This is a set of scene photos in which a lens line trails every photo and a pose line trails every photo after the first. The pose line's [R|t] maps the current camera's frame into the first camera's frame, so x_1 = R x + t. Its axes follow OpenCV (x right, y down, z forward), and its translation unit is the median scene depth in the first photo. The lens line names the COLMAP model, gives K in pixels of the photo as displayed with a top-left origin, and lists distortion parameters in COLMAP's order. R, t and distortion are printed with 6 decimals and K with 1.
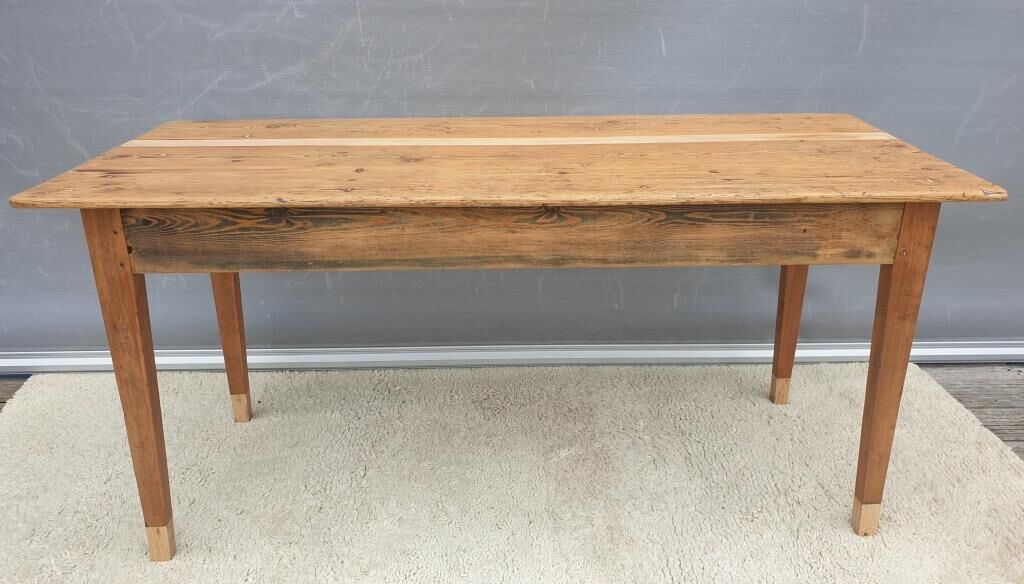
lens RADIAL K [[798.9, 0, 520.9], [0, 798.9, 267.7], [0, 0, 1]] dist [0.010008, 0.011013]
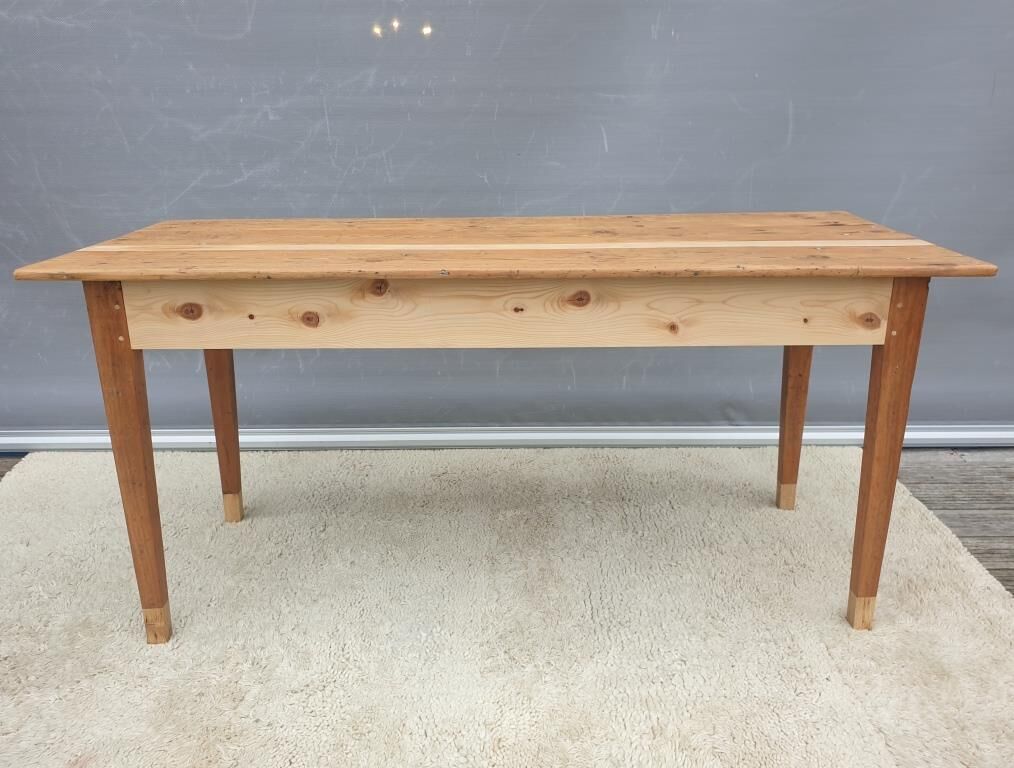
lens RADIAL K [[835.9, 0, 507.0], [0, 835.9, 384.0], [0, 0, 1]] dist [0.012759, -0.001225]
pose [[0.999257, -0.000849, -0.038542, 0.104256], [-0.001030, 0.998813, -0.048708, 0.124049], [0.038537, 0.048712, 0.998069, -0.144738]]
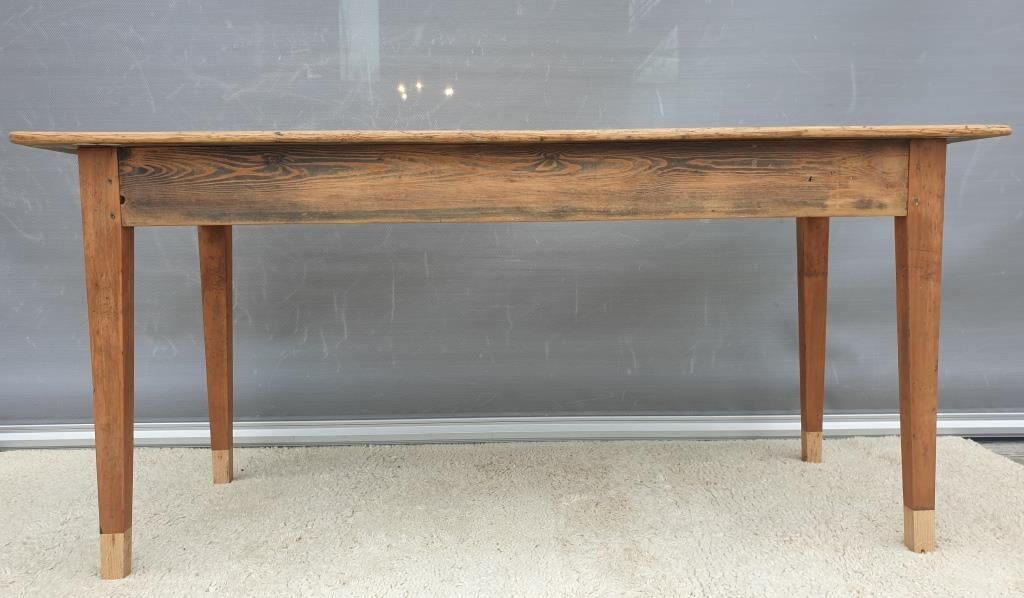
lens RADIAL K [[823.9, 0, 524.8], [0, 823.9, 290.6], [0, 0, 1]] dist [-0.016477, 0.060567]
pose [[0.999831, -0.012481, -0.013464, 0.014335], [0.008208, 0.959888, -0.280264, 0.295773], [0.016422, 0.280106, 0.959829, 0.054686]]
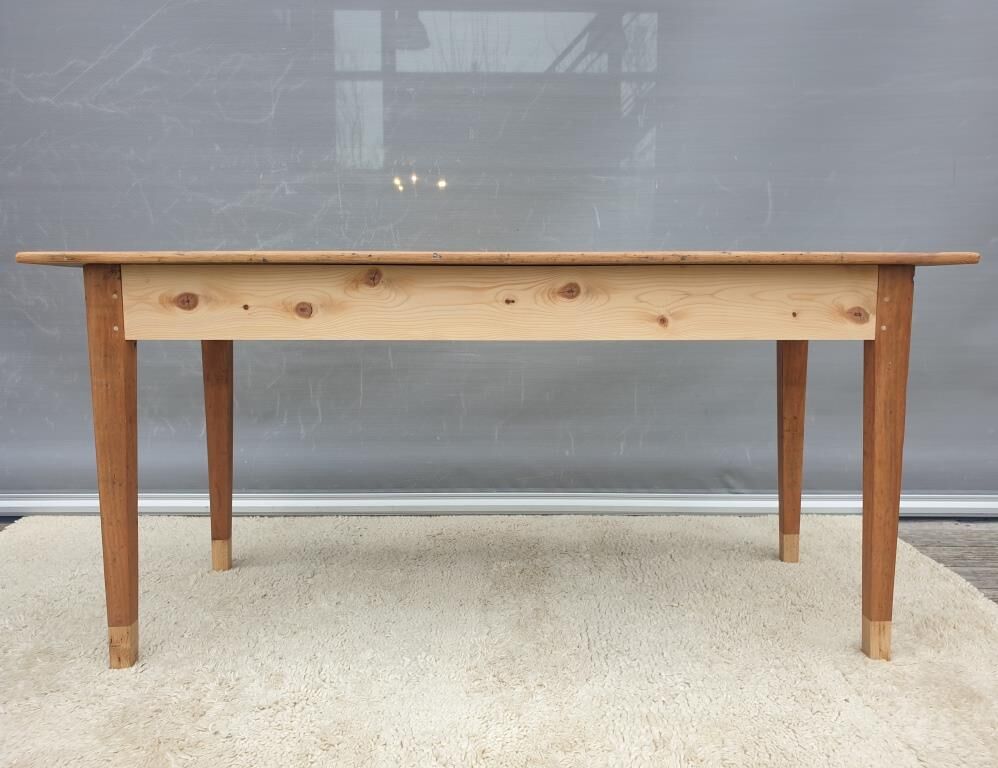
lens RADIAL K [[795.4, 0, 510.7], [0, 795.4, 378.3], [0, 0, 1]] dist [-0.006314, 0.044878]
pose [[0.998970, -0.003008, -0.045285, 0.121329], [-0.008888, 0.965509, -0.260218, 0.295679], [0.044506, 0.260352, 0.964487, -0.068309]]
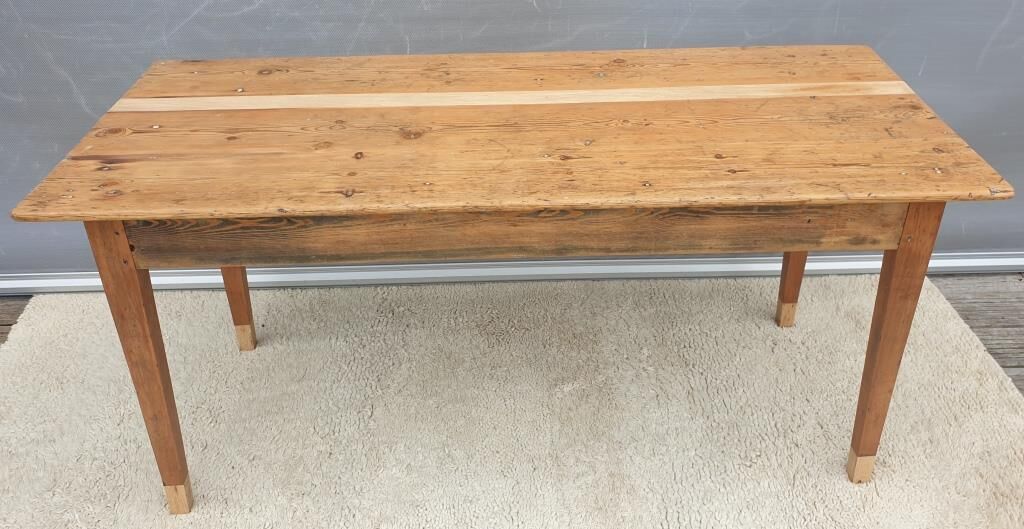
lens RADIAL K [[853.3, 0, 523.3], [0, 853.3, 177.3], [0, 0, 1]] dist [0.012530, 0.000852]
pose [[0.999972, -0.005940, -0.004571, 0.004465], [0.006530, 0.989804, 0.142288, -0.205748], [0.003679, -0.142314, 0.989815, -0.034514]]
